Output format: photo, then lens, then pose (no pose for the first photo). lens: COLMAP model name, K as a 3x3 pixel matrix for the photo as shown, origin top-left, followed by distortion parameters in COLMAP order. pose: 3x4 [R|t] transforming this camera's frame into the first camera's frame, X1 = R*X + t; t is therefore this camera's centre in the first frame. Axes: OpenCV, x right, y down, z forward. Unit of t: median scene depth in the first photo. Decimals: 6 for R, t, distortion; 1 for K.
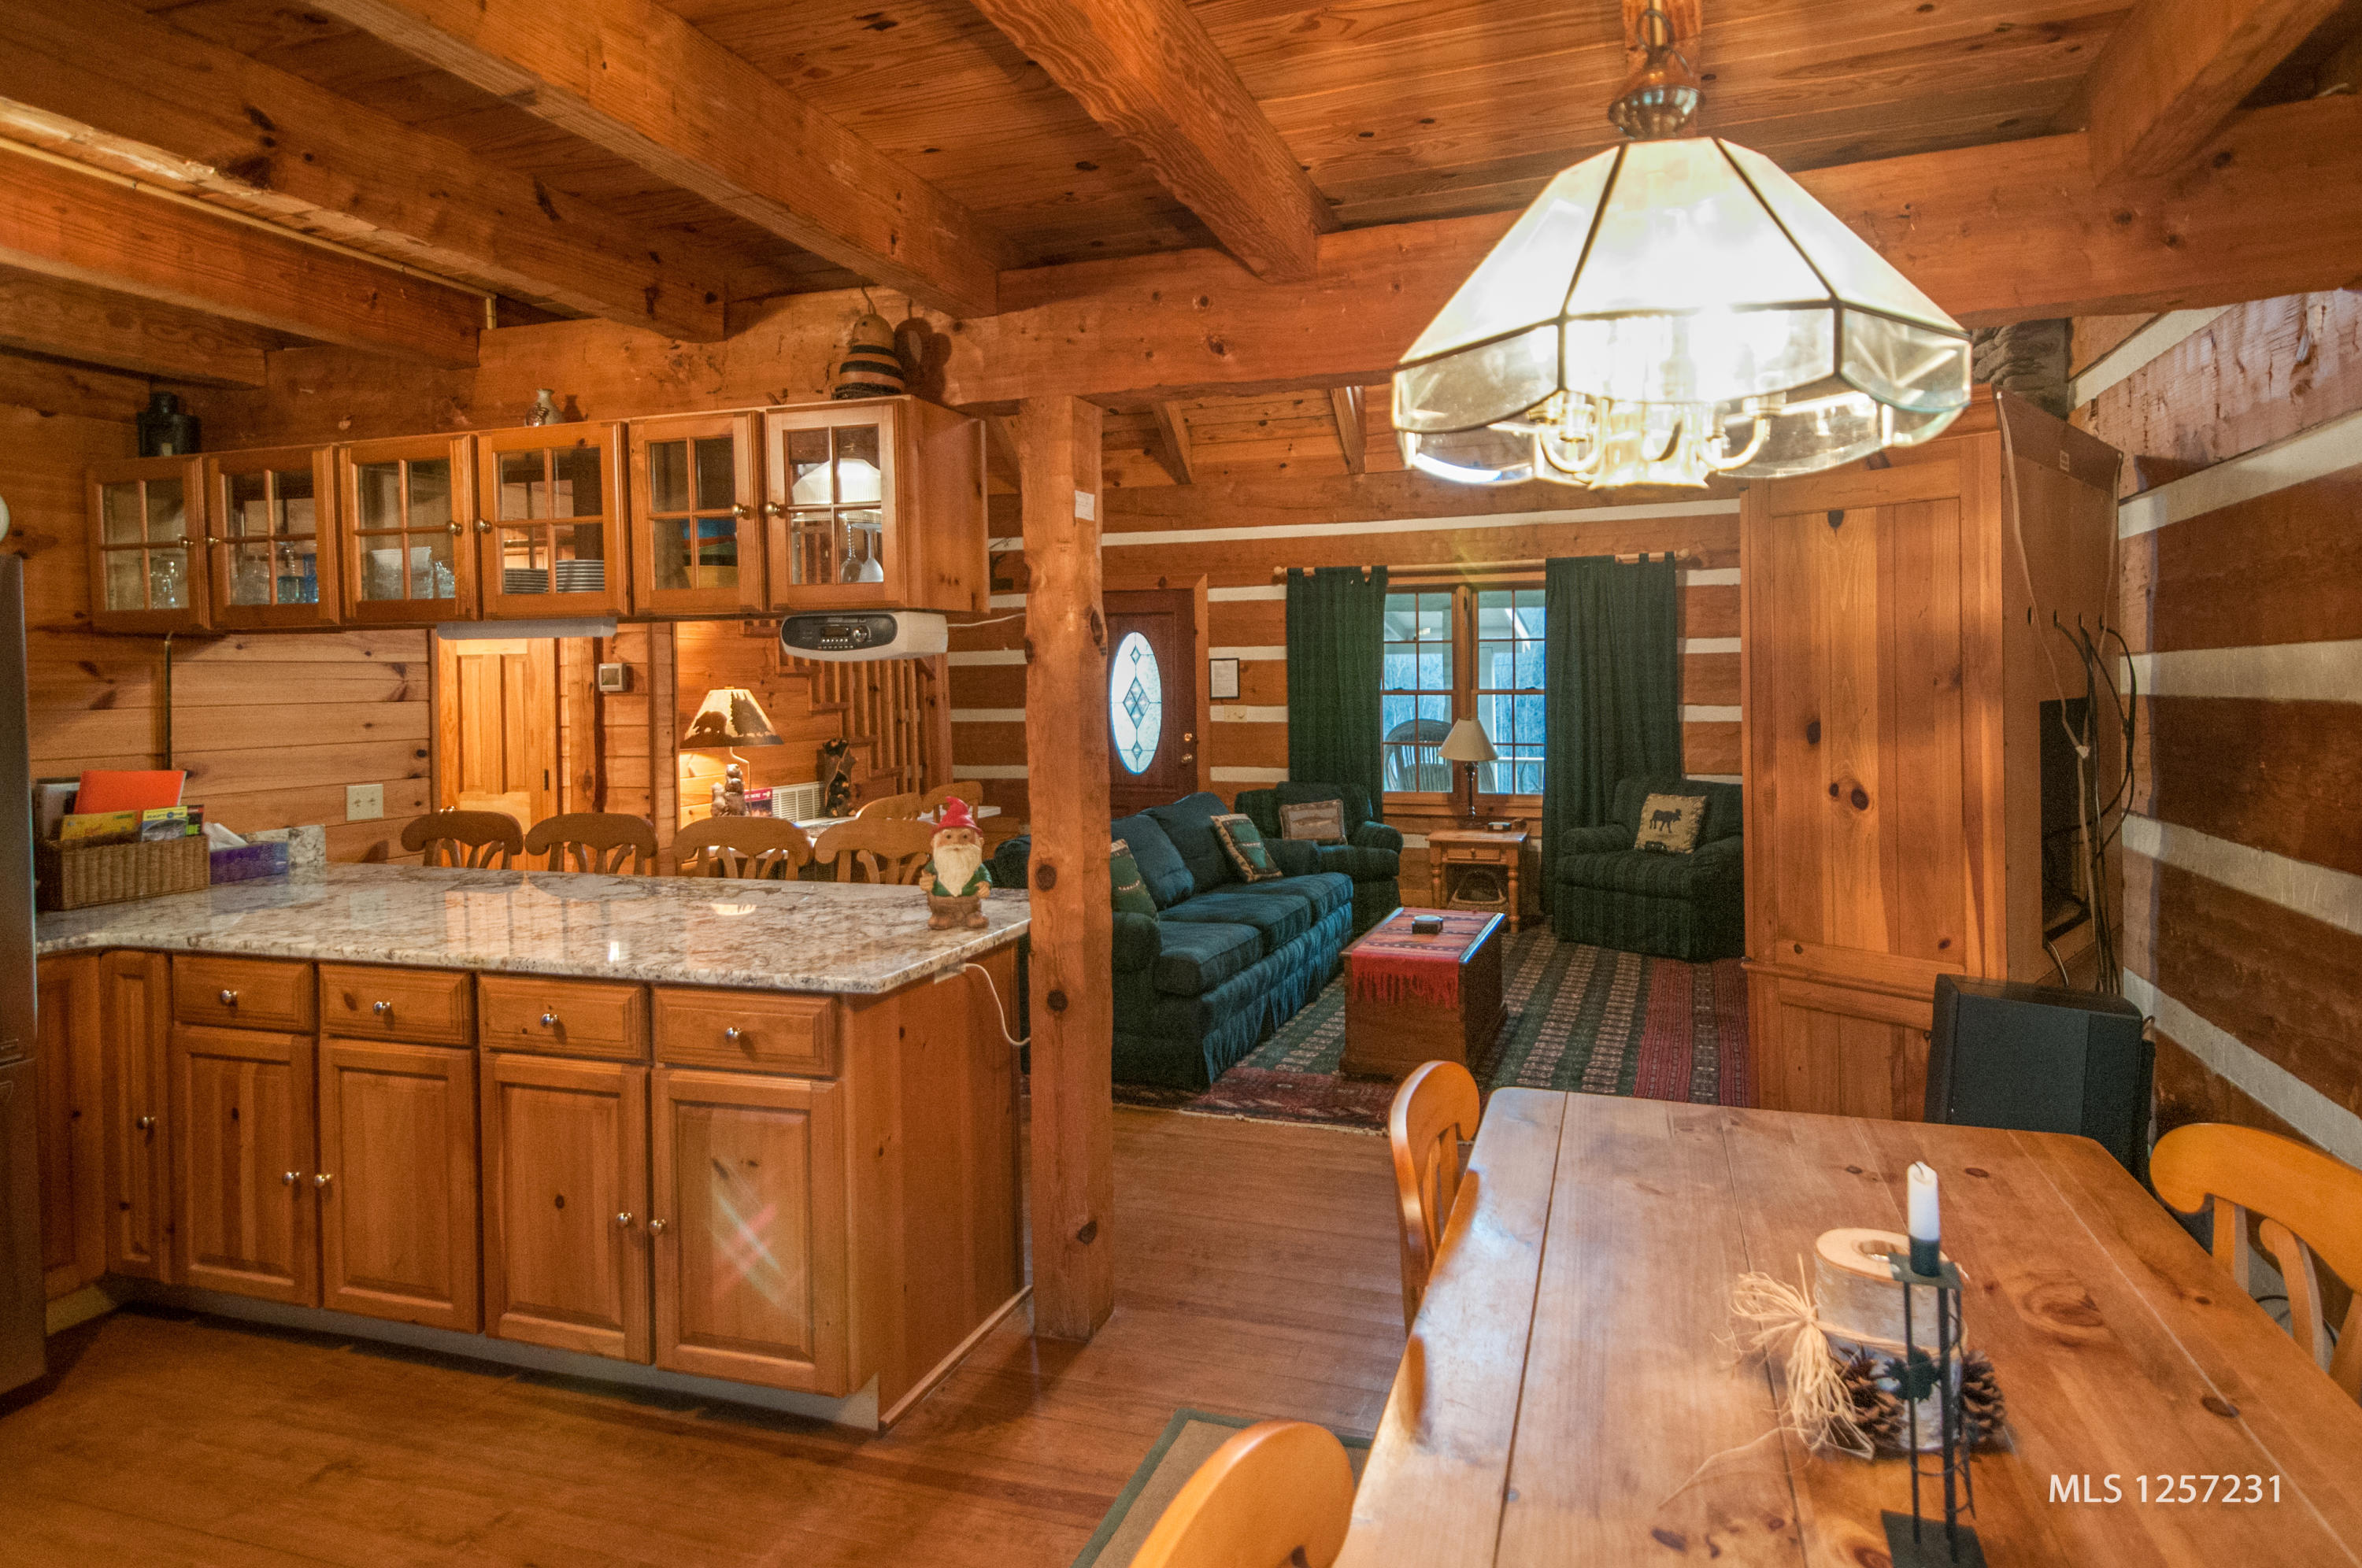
lens RADIAL K [[1226.7, 0, 1272.7], [0, 1226.7, 703.4], [0, 0, 1]] dist [0.027792, -0.000683]
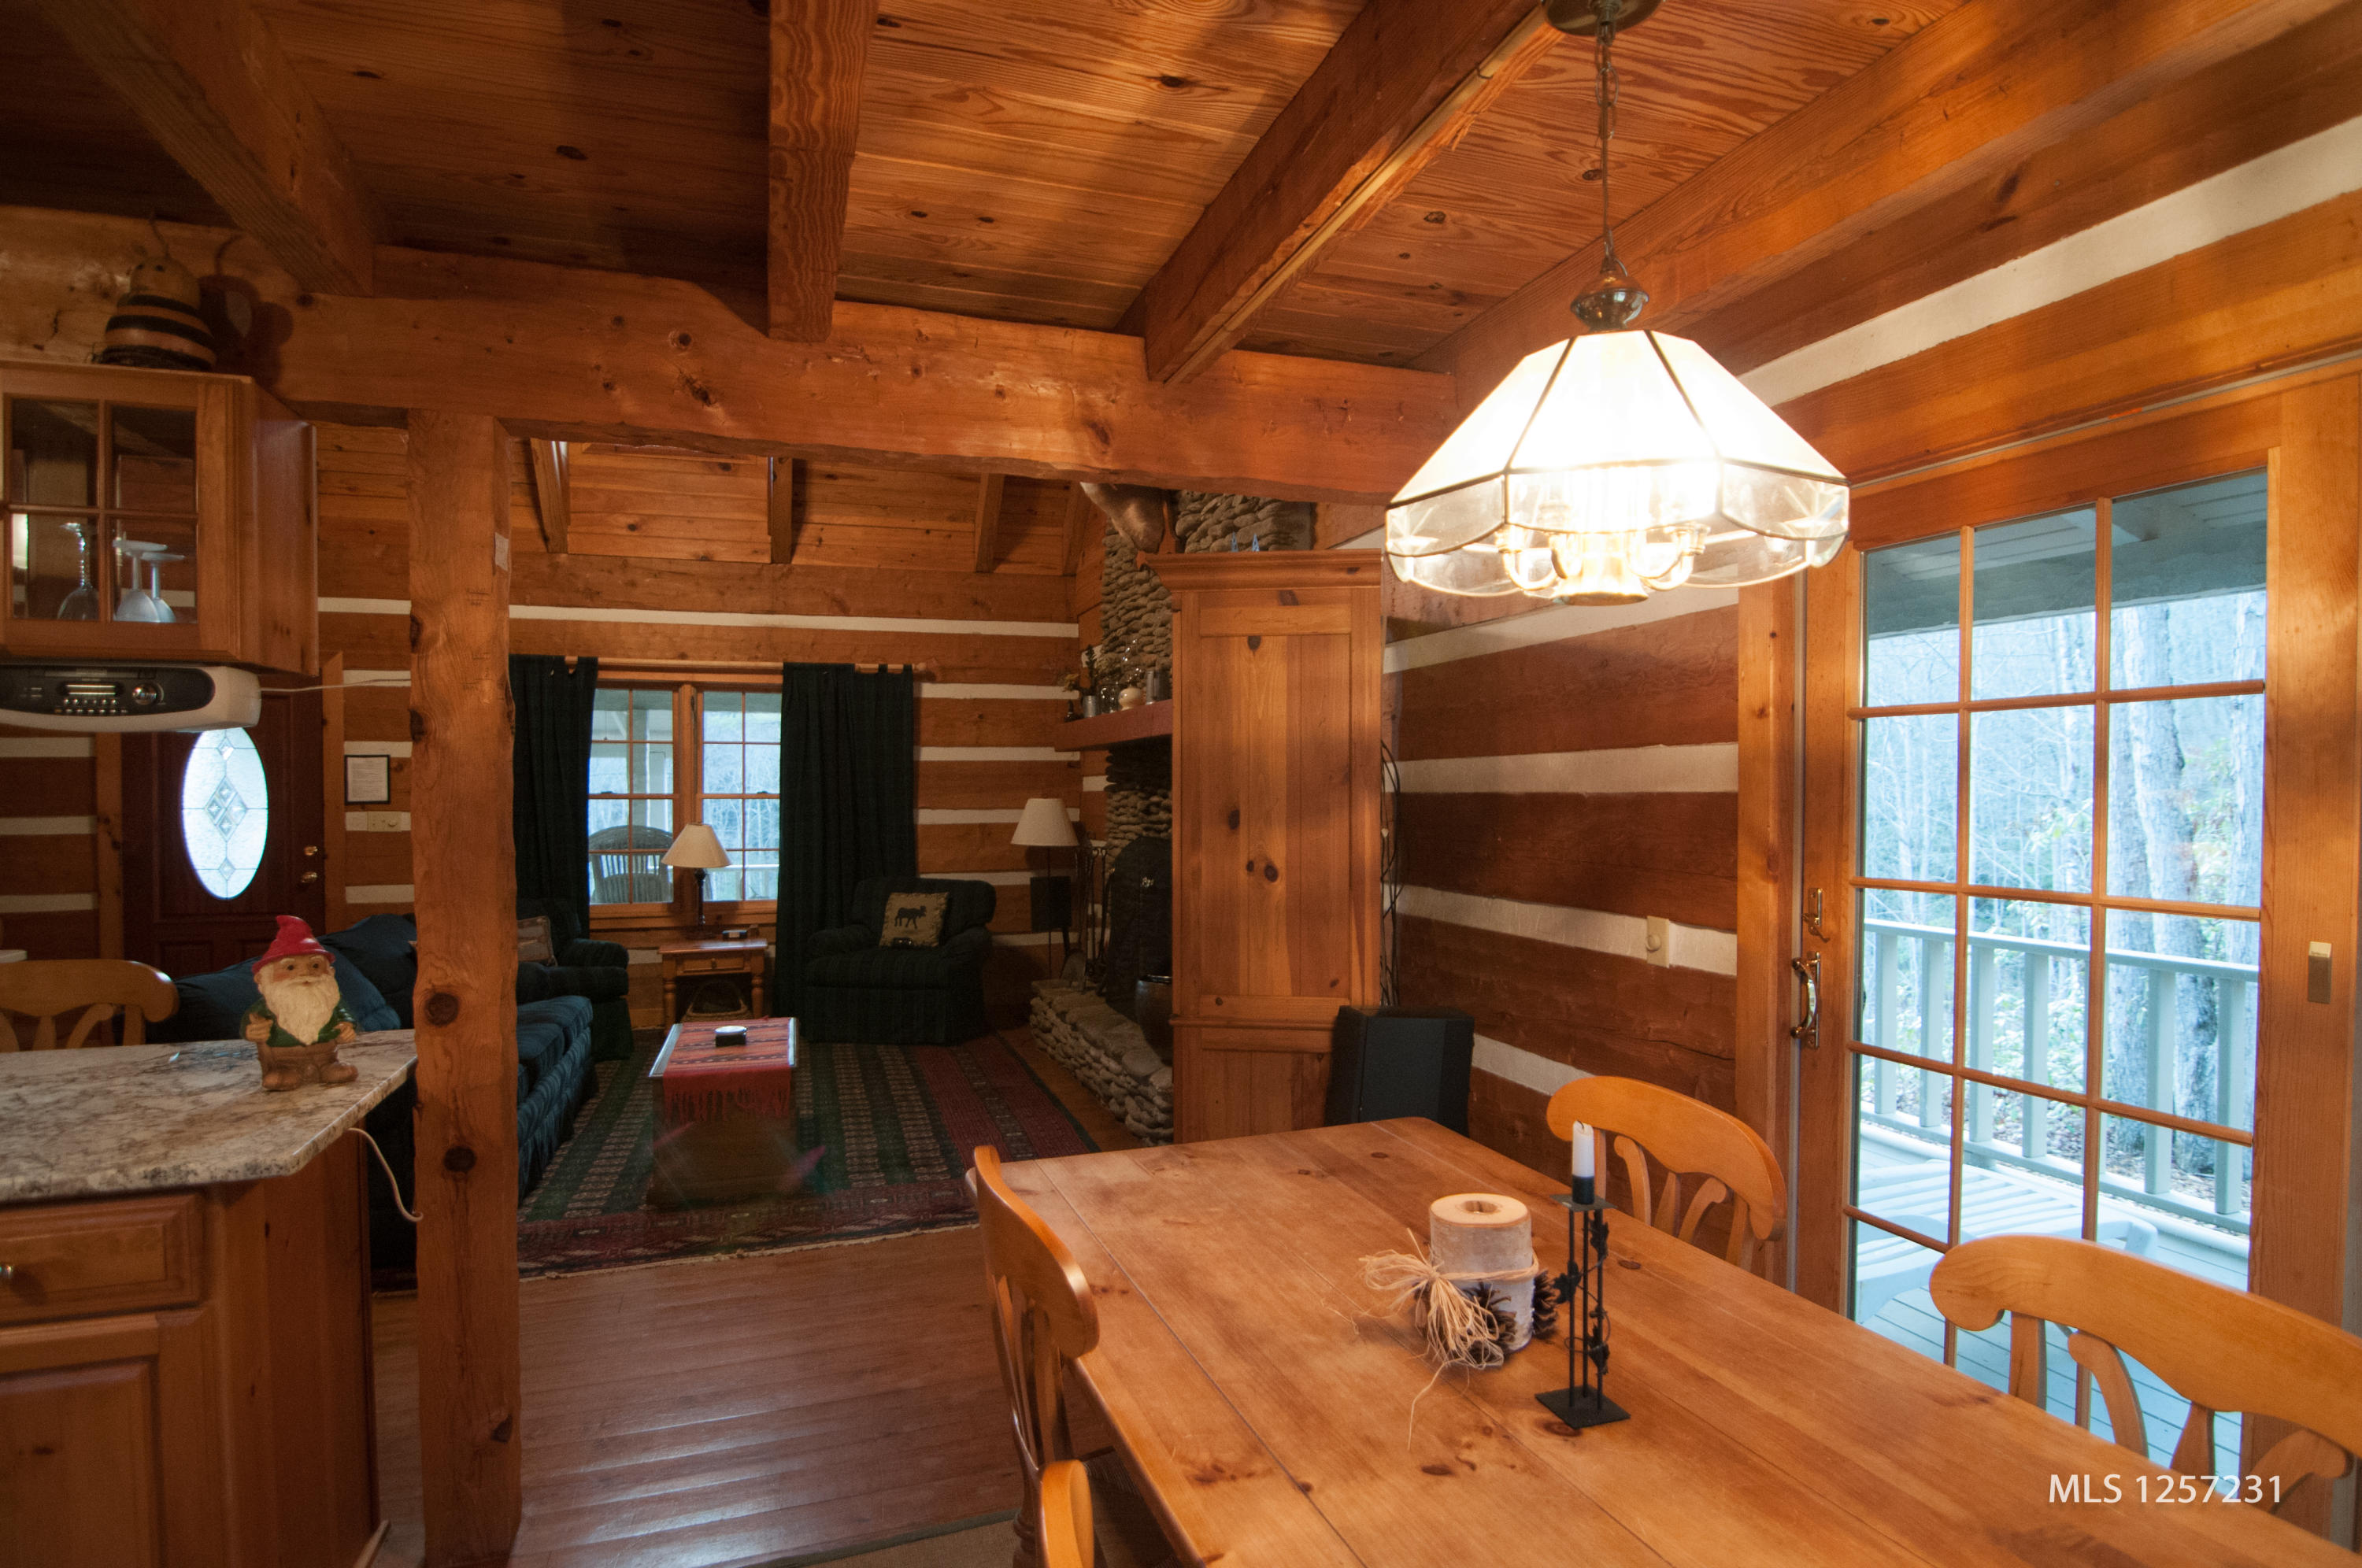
lens RADIAL K [[1193.4, 0, 1181.3], [0, 1193.4, 814.7], [0, 0, 1]] dist [-0.000223, -0.016089]
pose [[0.803916, -0.003064, 0.594735, -0.227755], [0.002996, 0.999995, 0.001101, 0.013535], [-0.594735, 0.000897, 0.803921, 0.075802]]
